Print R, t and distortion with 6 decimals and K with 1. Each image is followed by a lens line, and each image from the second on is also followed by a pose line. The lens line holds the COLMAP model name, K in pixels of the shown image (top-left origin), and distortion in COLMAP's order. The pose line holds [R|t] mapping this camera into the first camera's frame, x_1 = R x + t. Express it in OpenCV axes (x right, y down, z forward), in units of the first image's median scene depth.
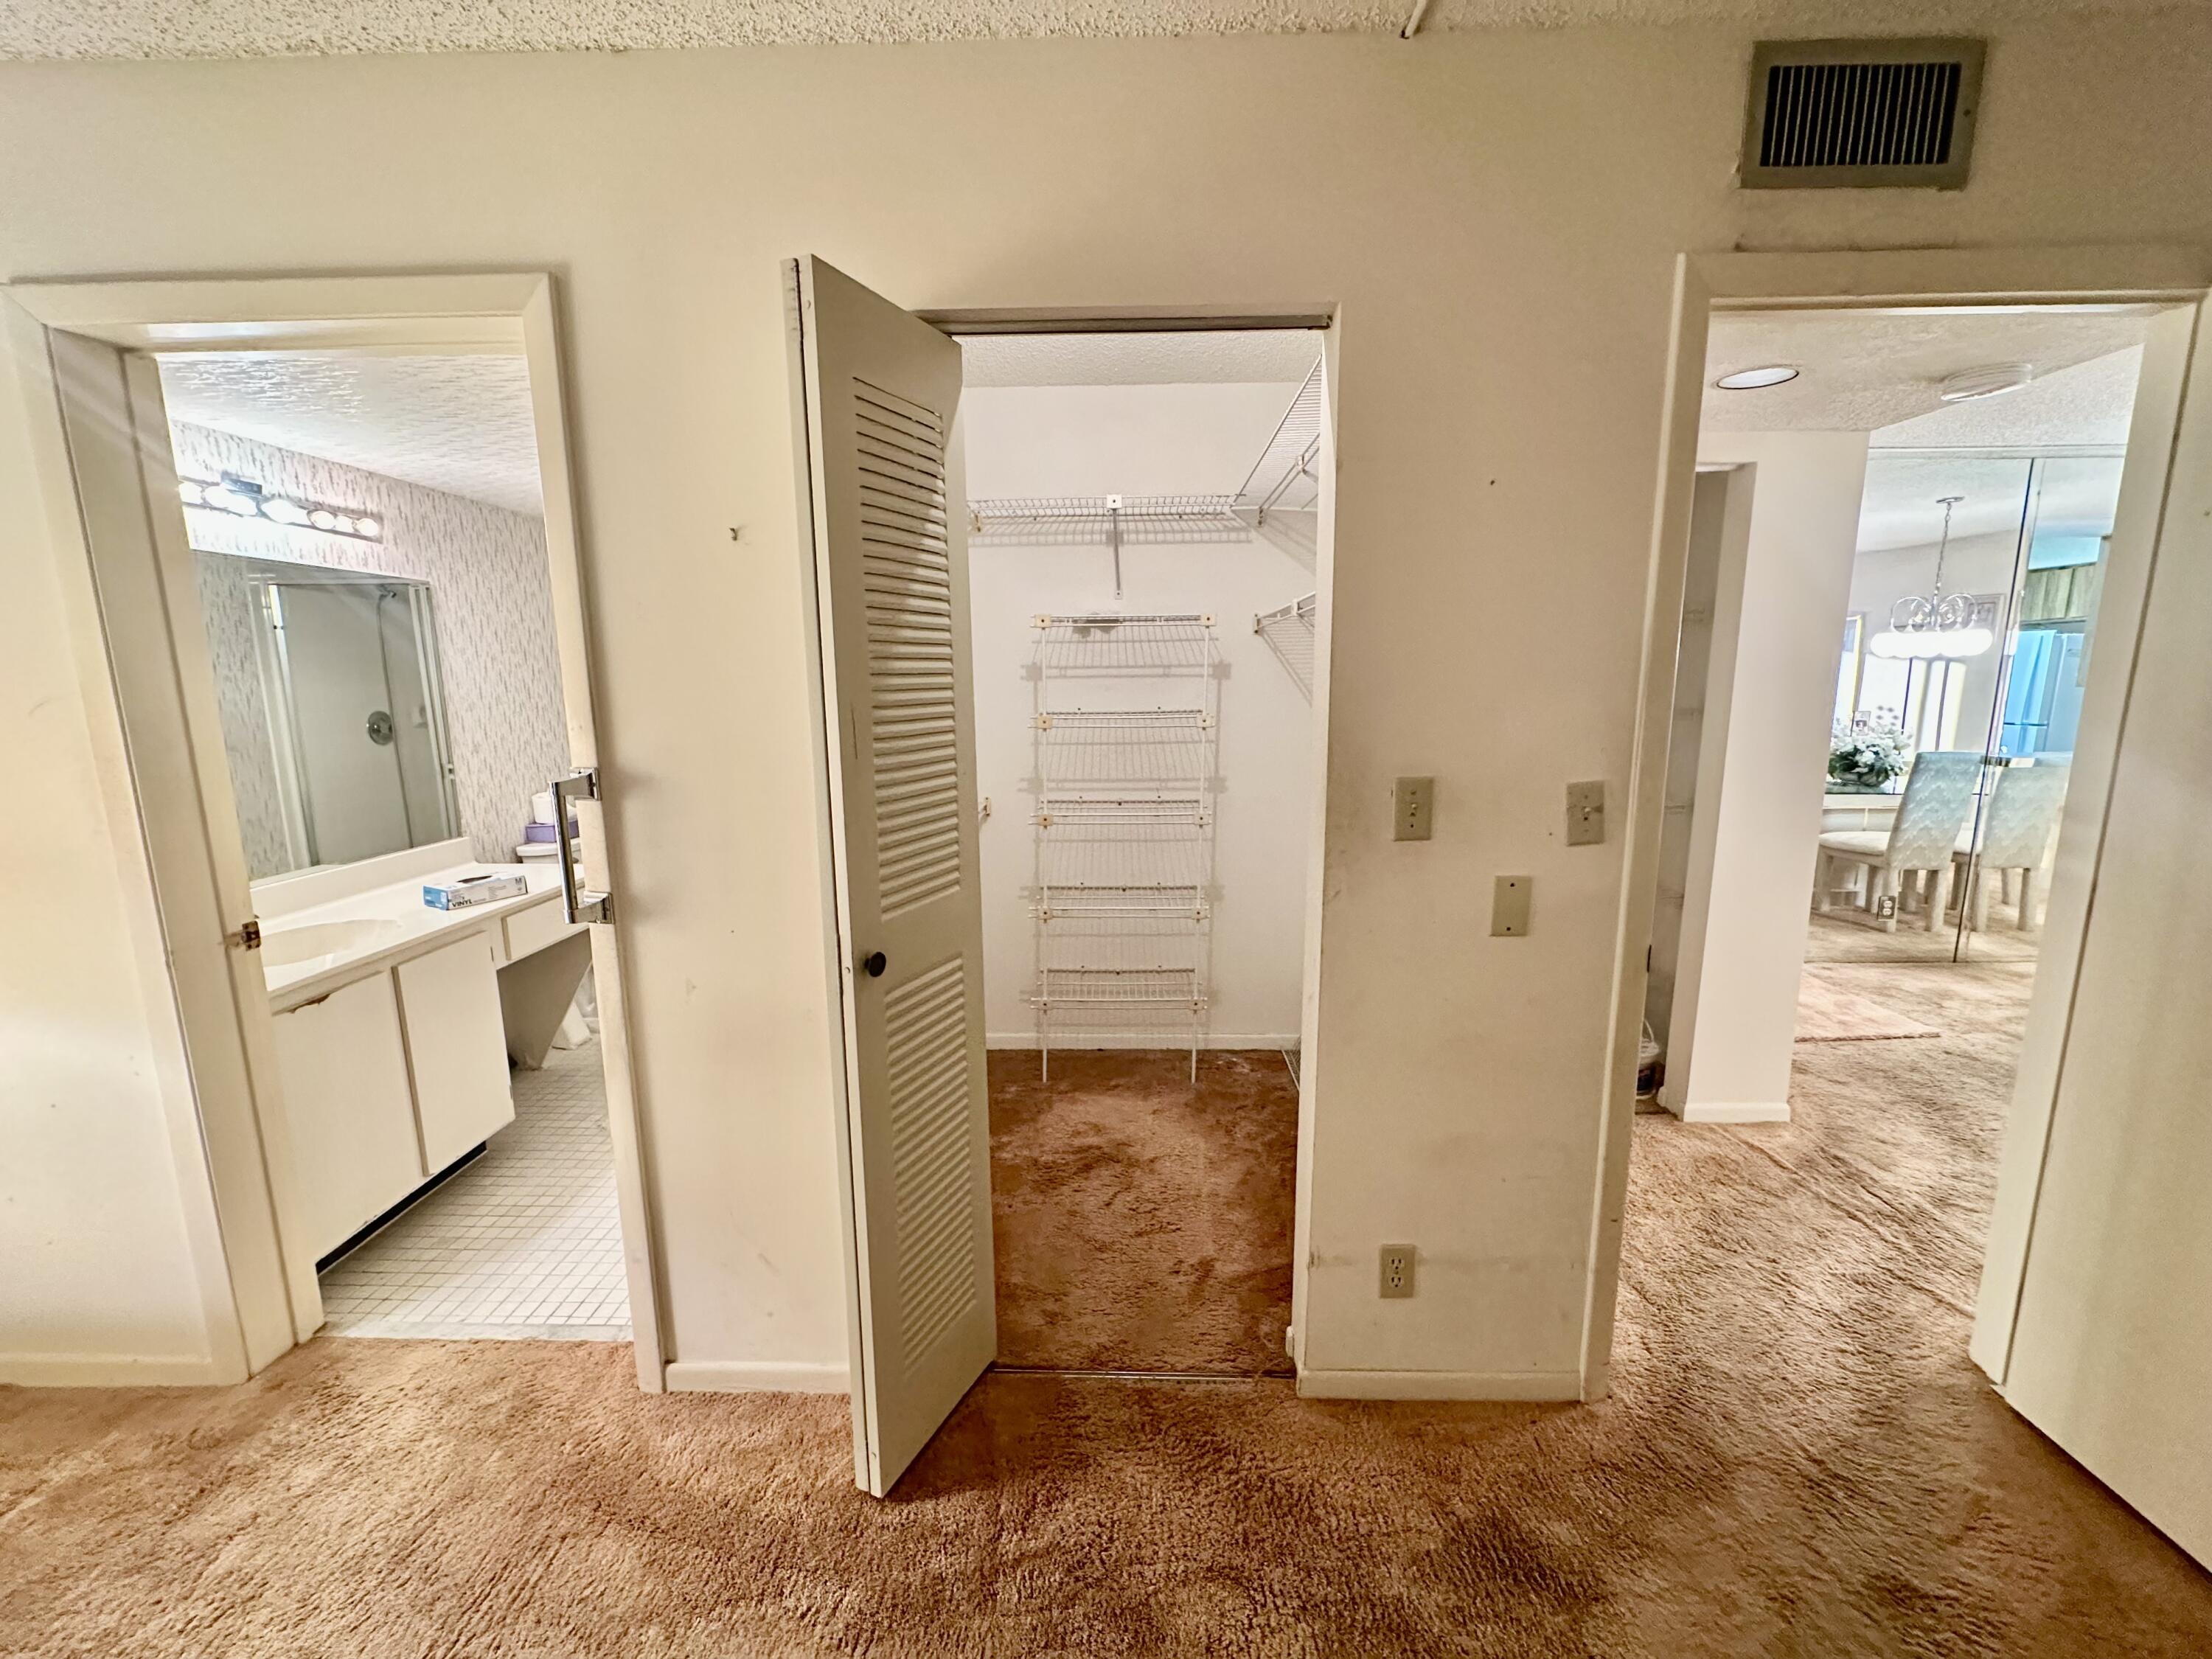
lens RADIAL K [[886.6, 0, 1106.0], [0, 886.6, 829.5], [0, 0, 1]] dist [-0.001653, -0.000556]
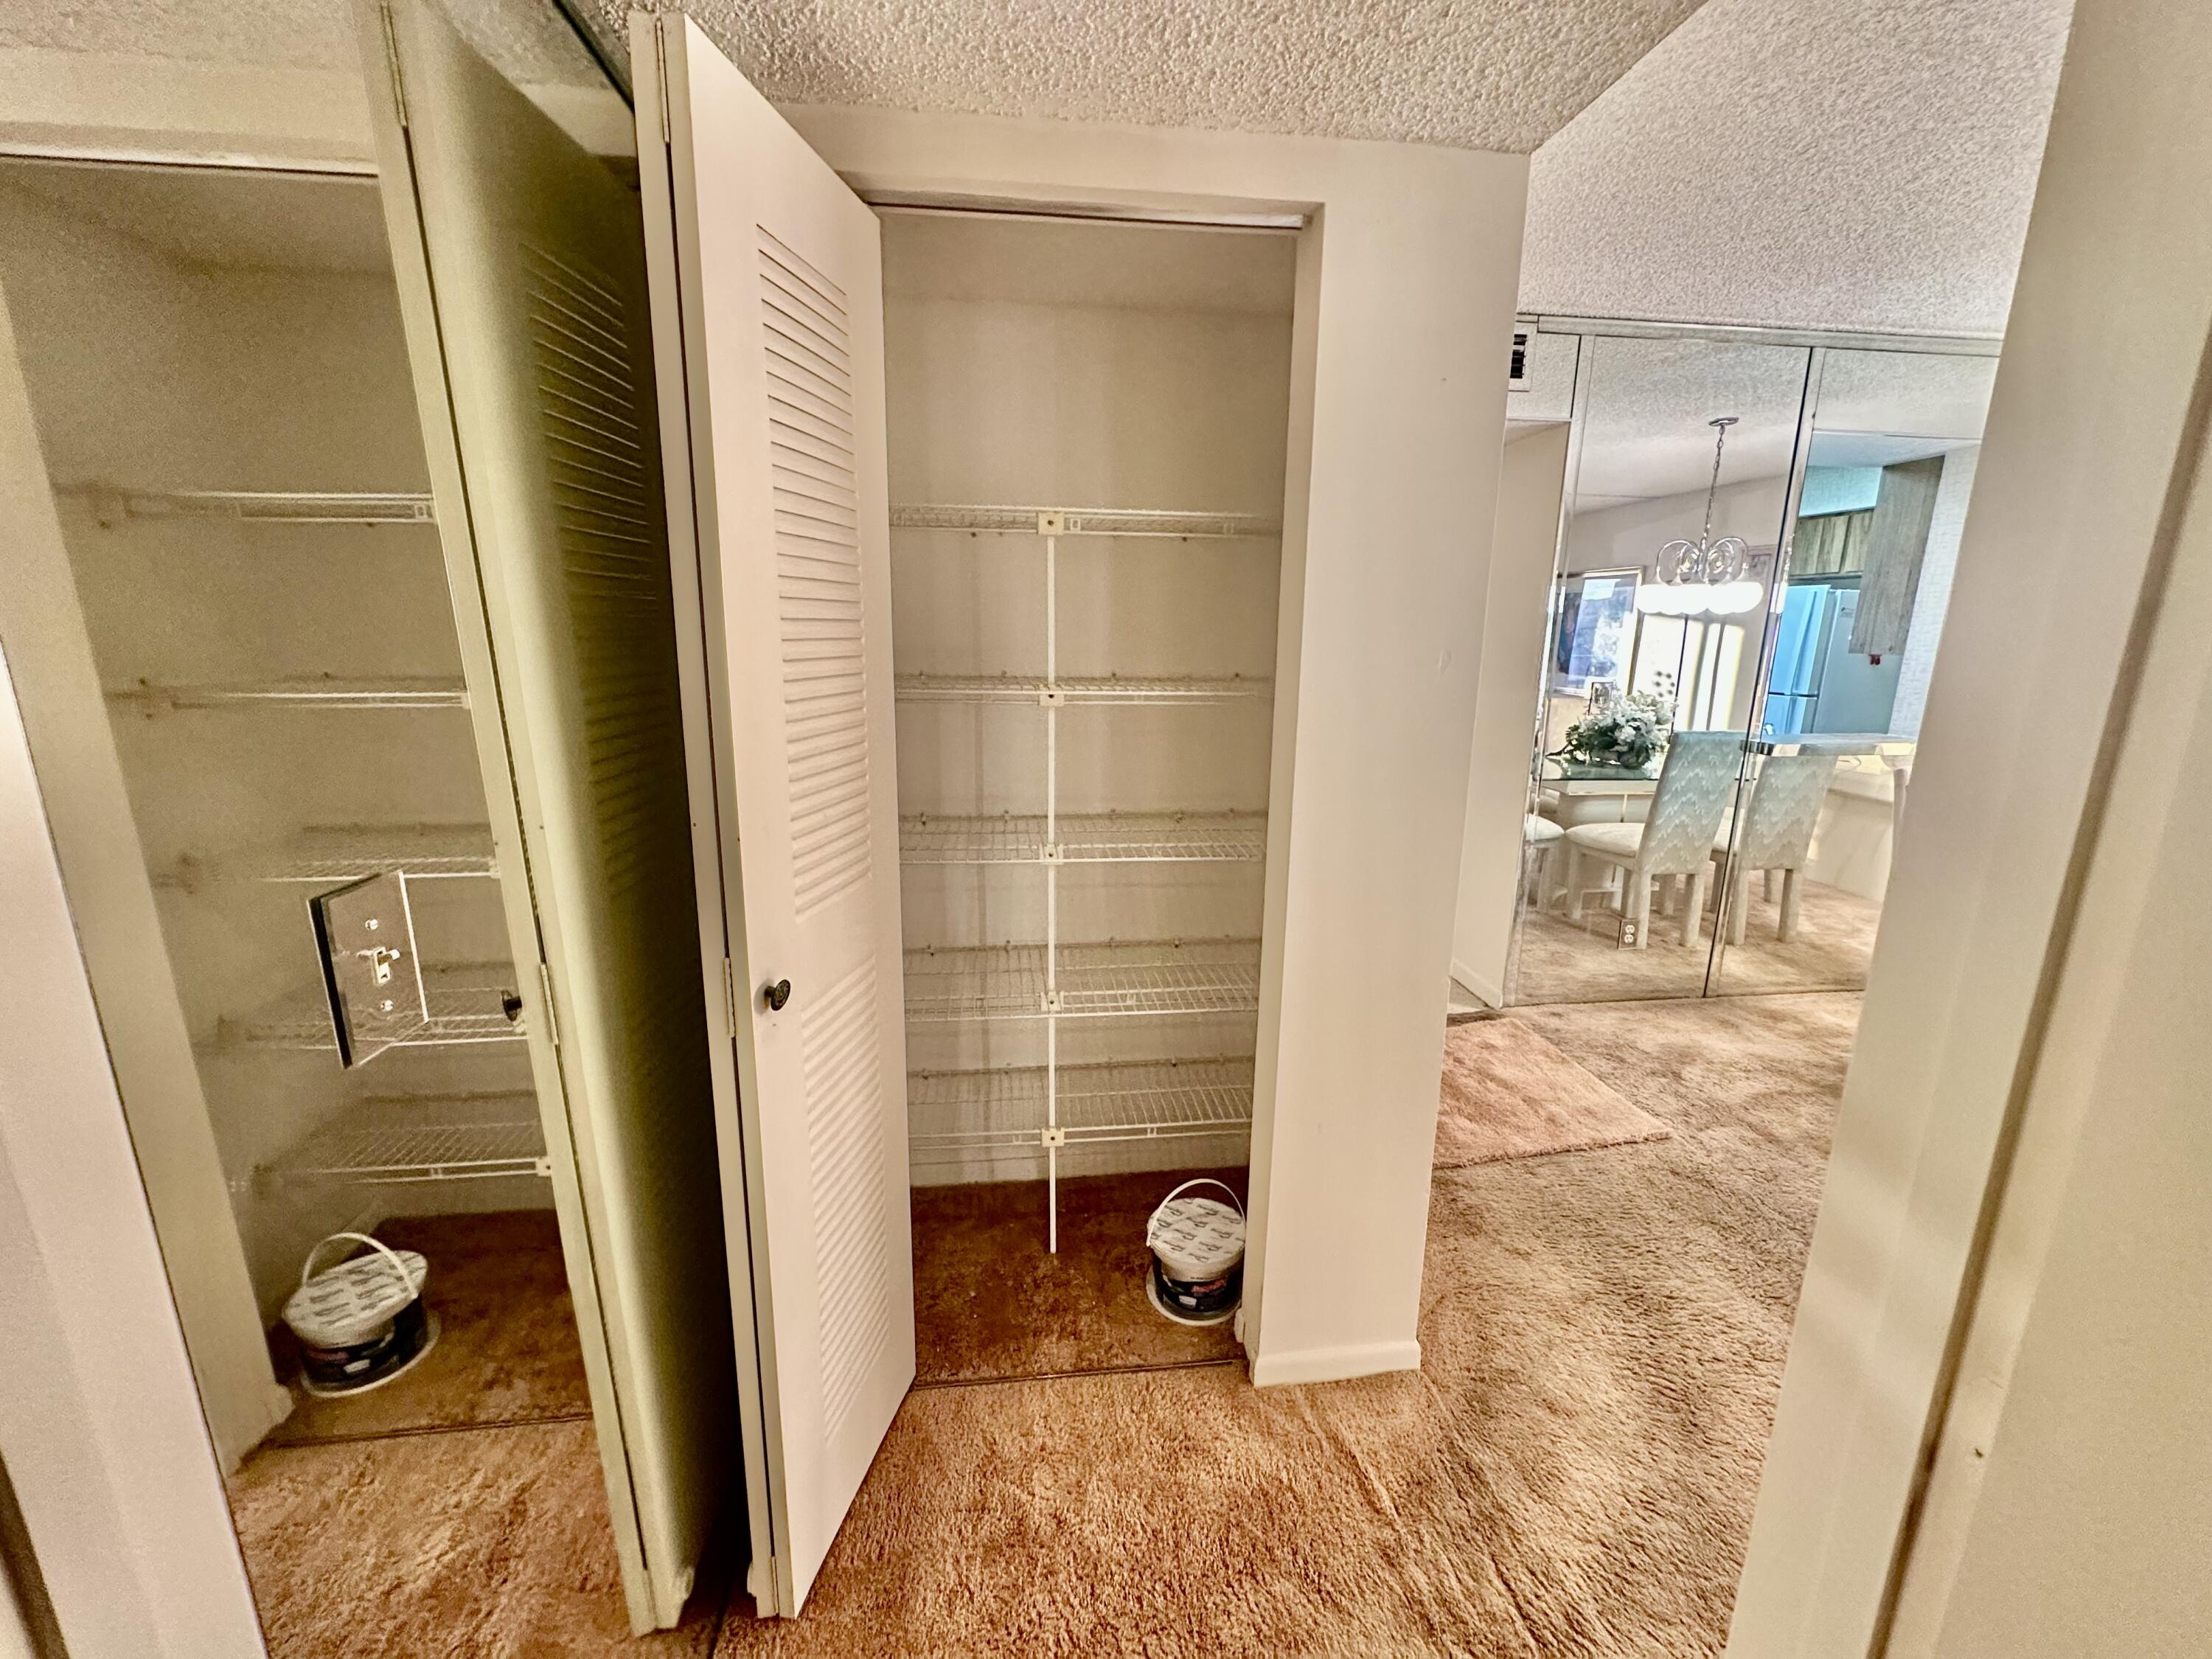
lens RADIAL K [[886.6, 0, 1106.0], [0, 886.6, 829.5], [0, 0, 1]] dist [-0.001653, -0.000556]
pose [[0.989813, -0.014756, 0.141608, 0.320474], [0.006974, 0.998446, 0.055298, -0.052099], [-0.142203, -0.053747, 0.988377, 0.300441]]
